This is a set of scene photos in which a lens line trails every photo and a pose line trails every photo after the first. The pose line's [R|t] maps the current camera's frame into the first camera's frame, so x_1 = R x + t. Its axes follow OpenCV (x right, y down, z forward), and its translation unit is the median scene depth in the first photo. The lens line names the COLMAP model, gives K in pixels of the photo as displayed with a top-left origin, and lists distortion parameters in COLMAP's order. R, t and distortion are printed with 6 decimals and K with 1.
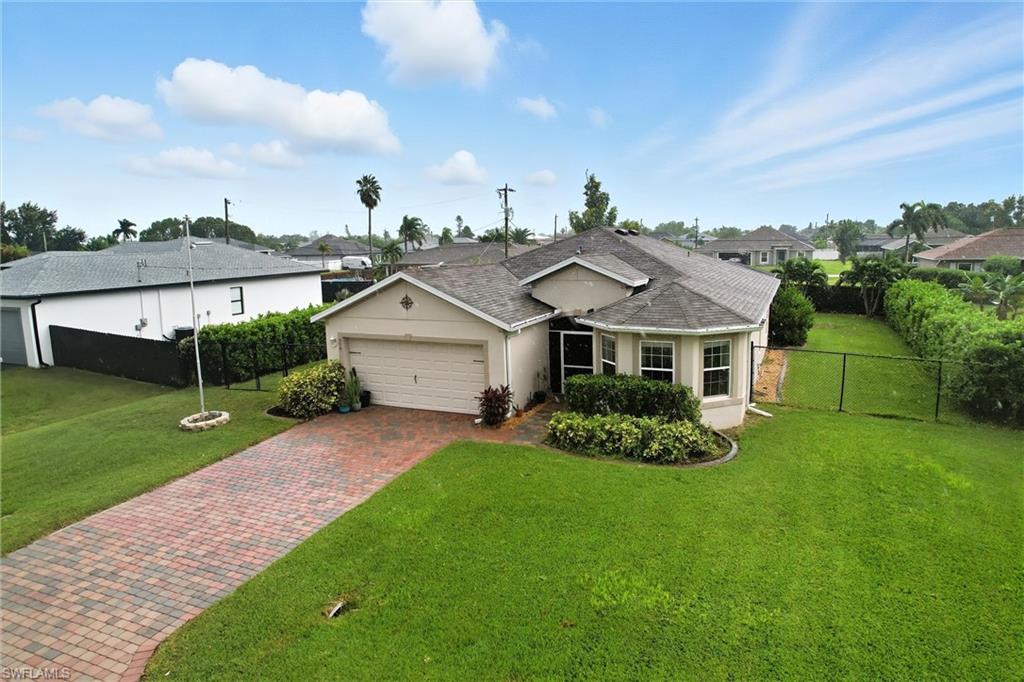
lens RADIAL K [[653.6, 0, 511.6], [0, 653.6, 338.9], [0, 0, 1]] dist [-0.058812, 0.043875]
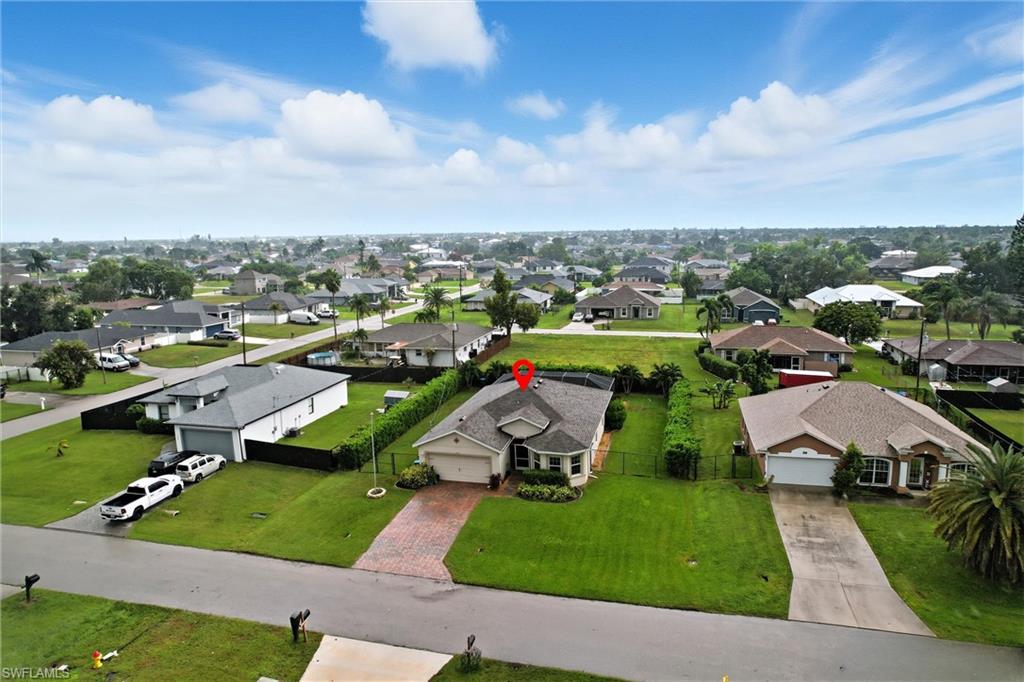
lens RADIAL K [[653.6, 0, 514.7], [0, 653.6, 341.2], [0, 0, 1]] dist [-0.058812, 0.043875]
pose [[0.983925, -0.021166, 0.177322, -0.411487], [0.019353, 0.999741, 0.011947, -0.504091], [-0.177529, -0.008323, 0.984080, -1.637620]]
